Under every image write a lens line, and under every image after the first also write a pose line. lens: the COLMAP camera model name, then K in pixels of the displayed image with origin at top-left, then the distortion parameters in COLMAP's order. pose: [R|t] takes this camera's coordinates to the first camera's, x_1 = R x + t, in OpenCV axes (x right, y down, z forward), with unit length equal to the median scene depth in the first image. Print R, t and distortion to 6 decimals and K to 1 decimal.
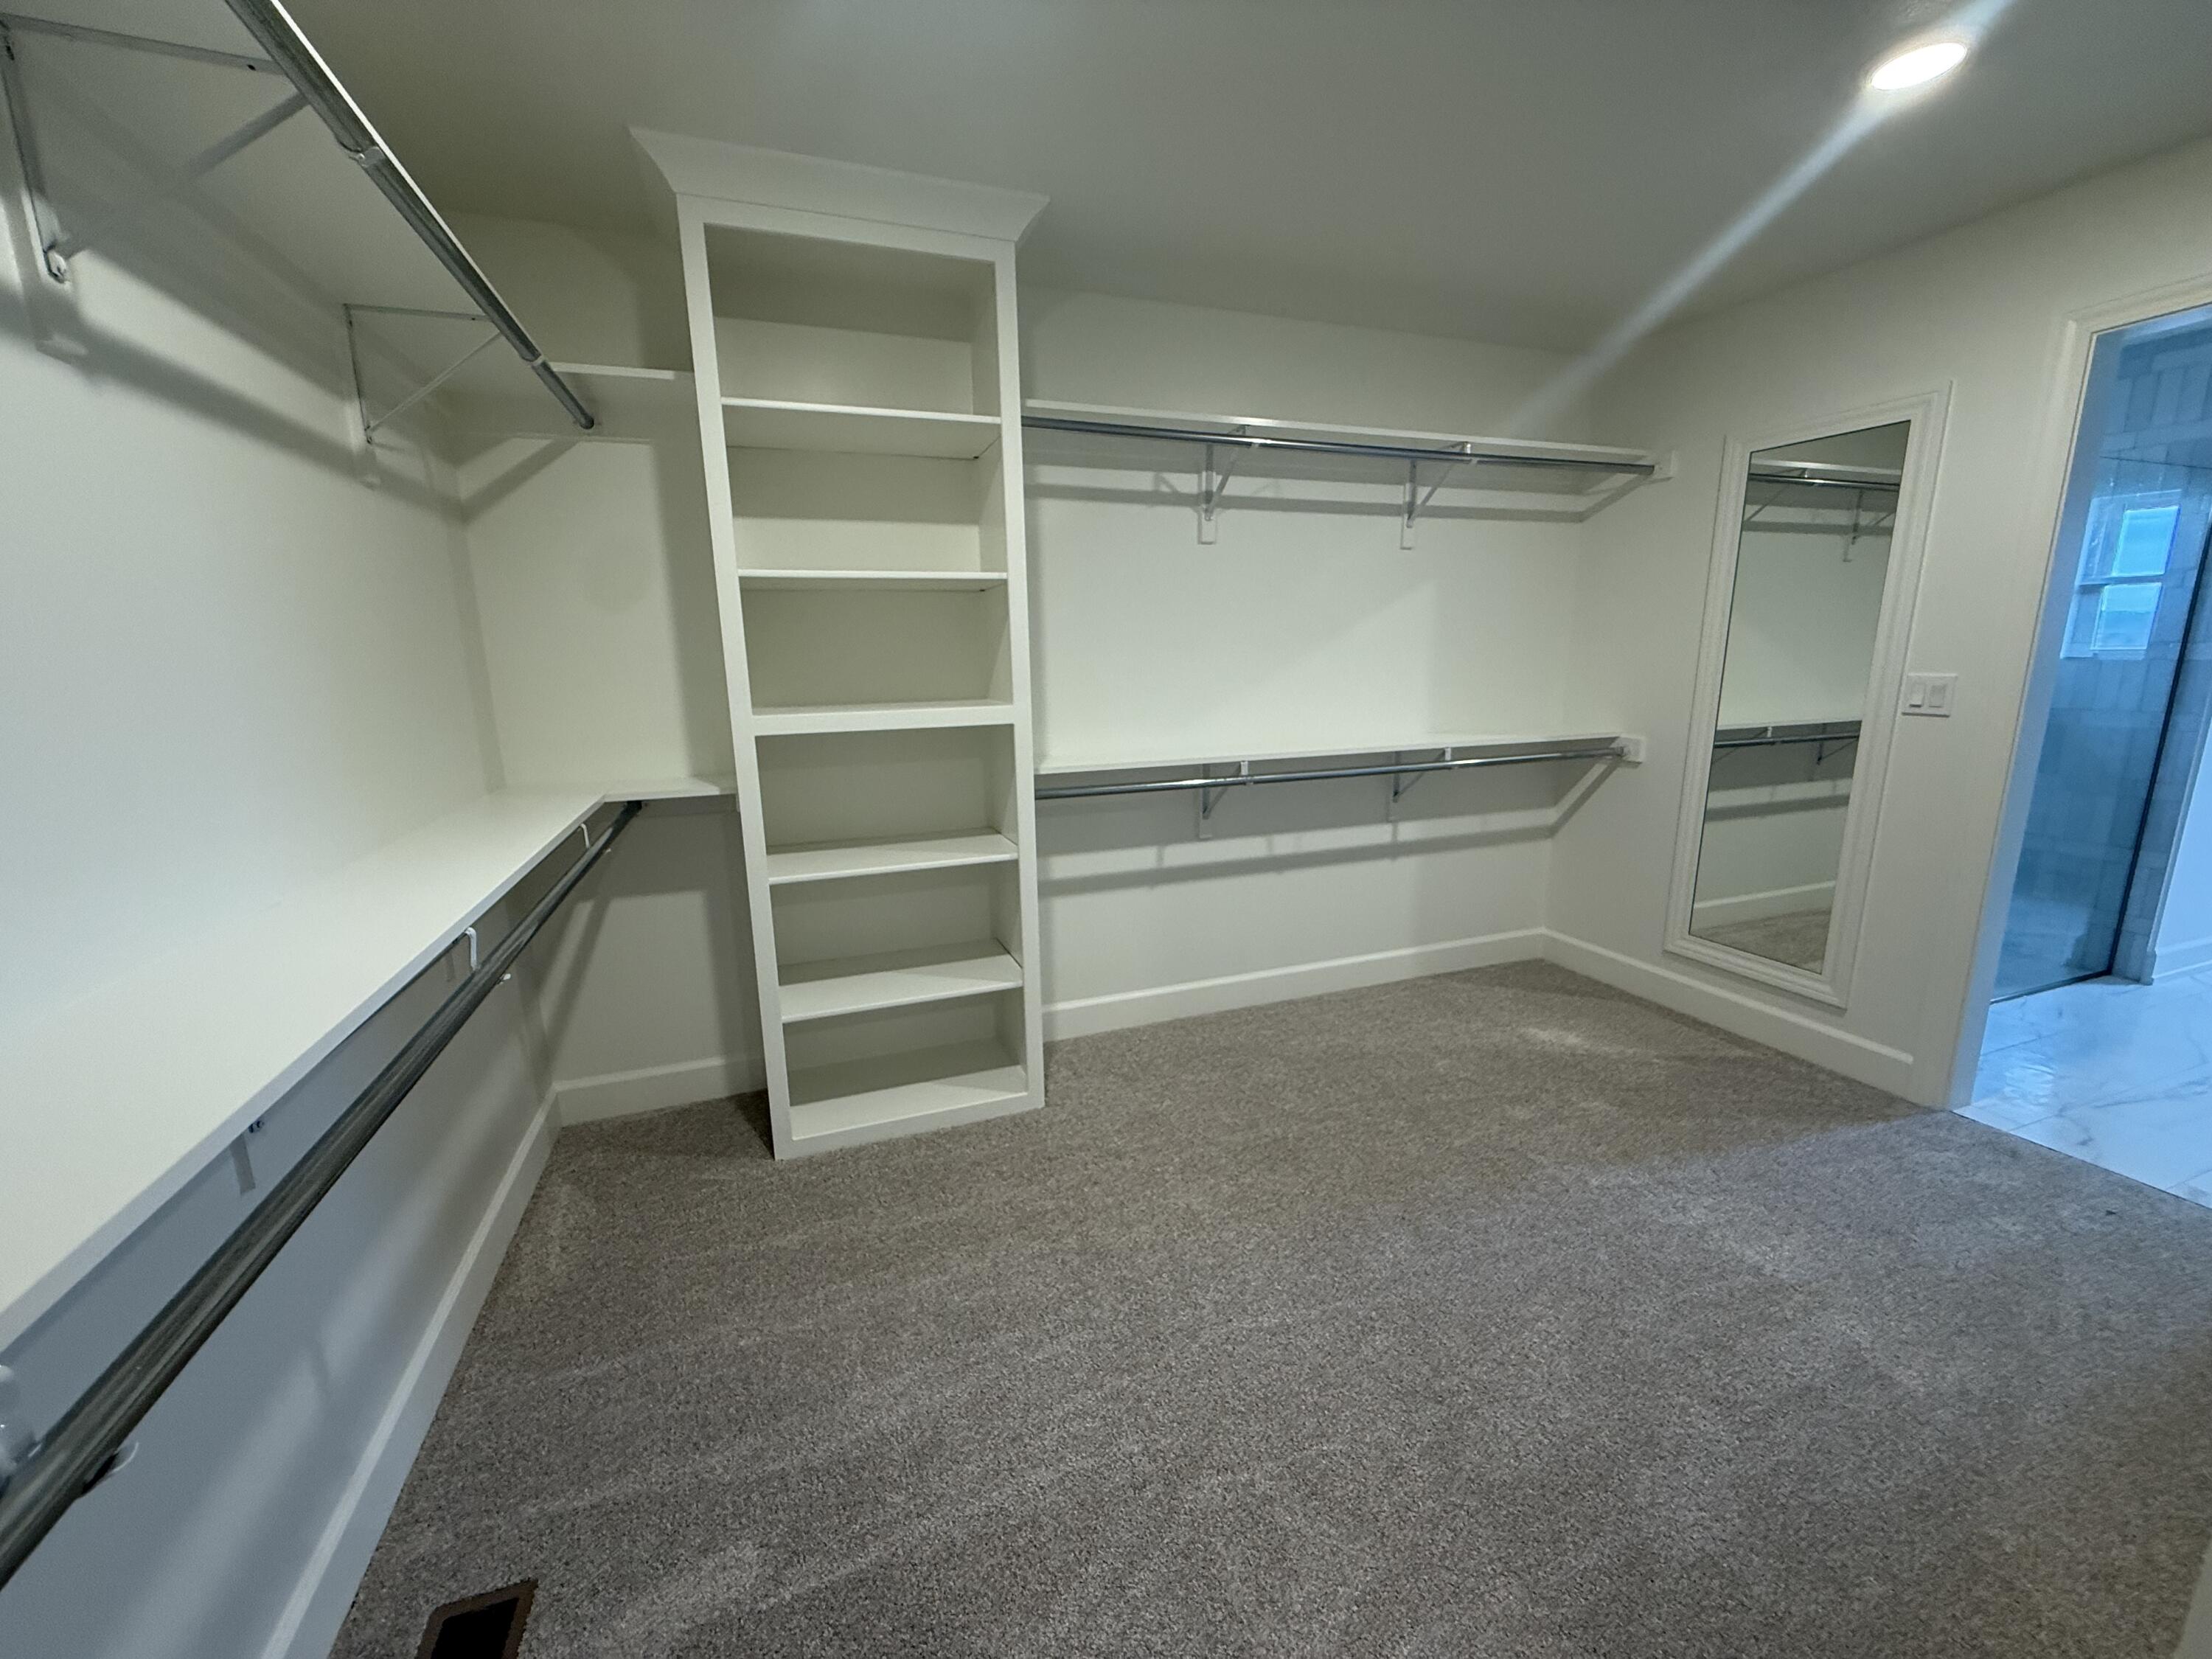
lens RADIAL K [[876.8, 0, 1107.0], [0, 876.8, 828.3], [0, 0, 1]] dist [-0.002275, 0.000721]
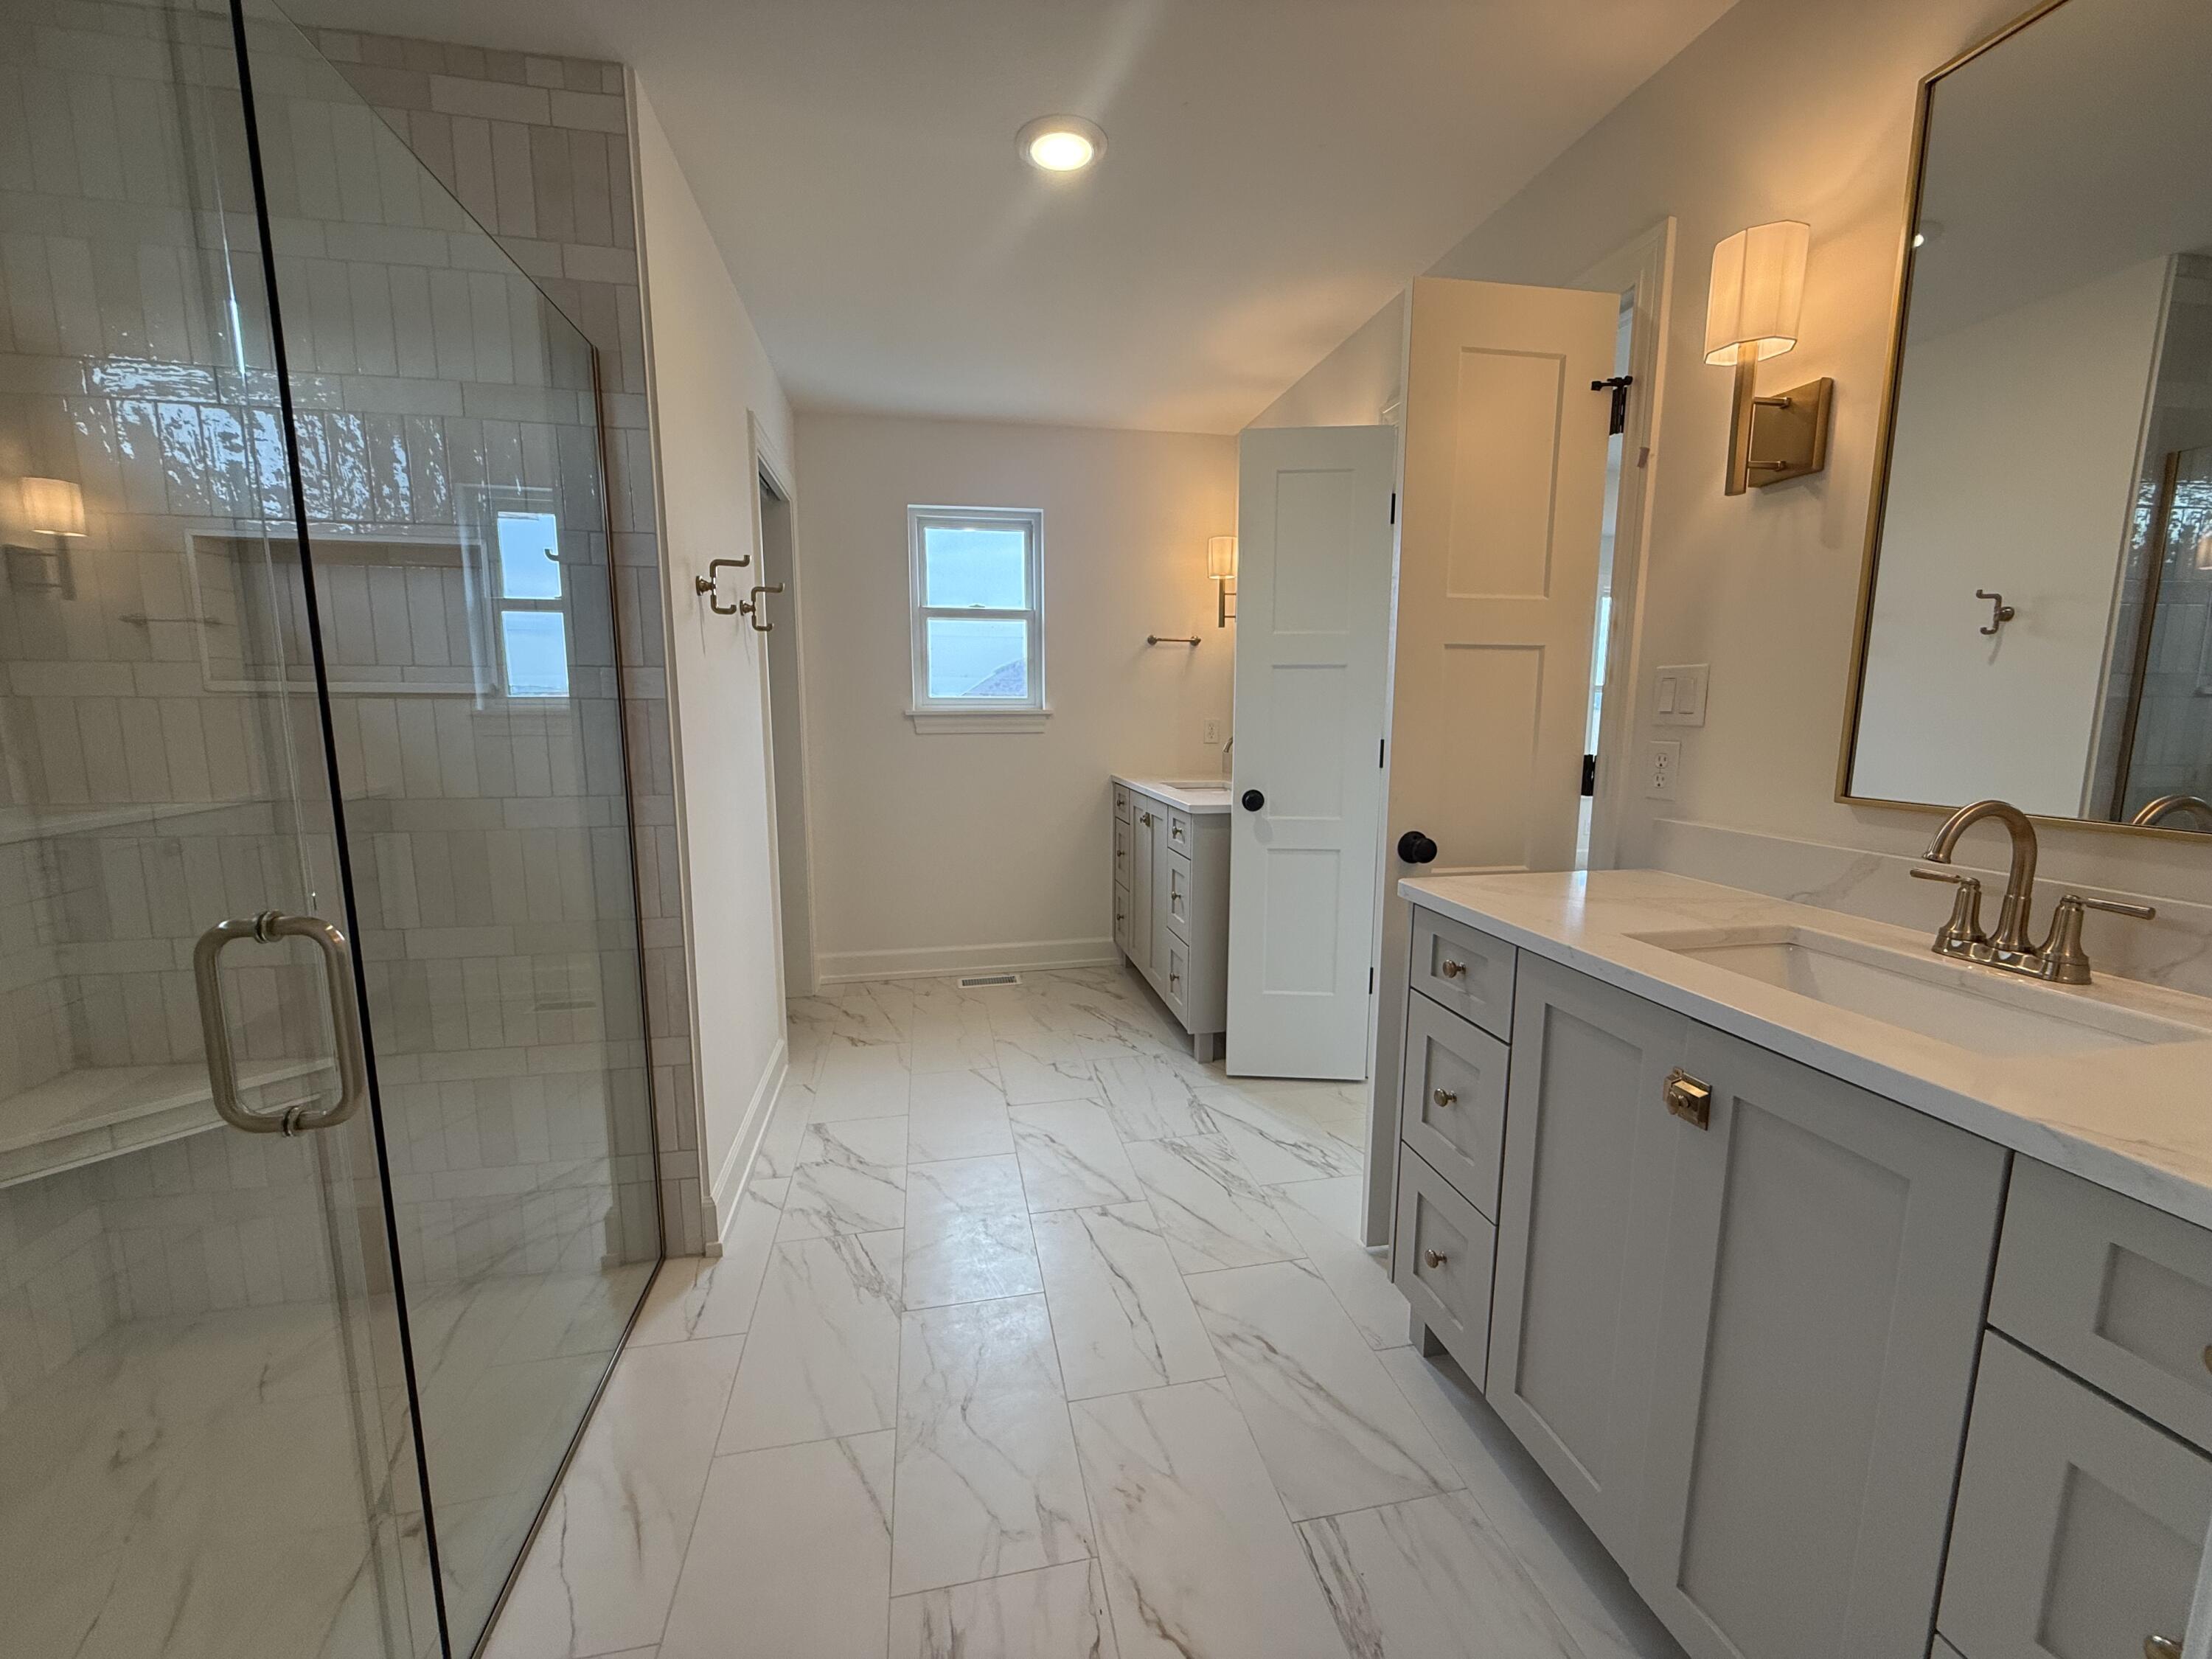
lens RADIAL K [[876.8, 0, 1104.0], [0, 876.8, 825.9], [0, 0, 1]] dist [-0.002275, 0.000721]
pose [[0.158416, -0.128125, 0.979024, 0.696089], [0.192745, 0.976482, 0.096605, -0.105116], [-0.968377, 0.173398, 0.179386, 0.595998]]
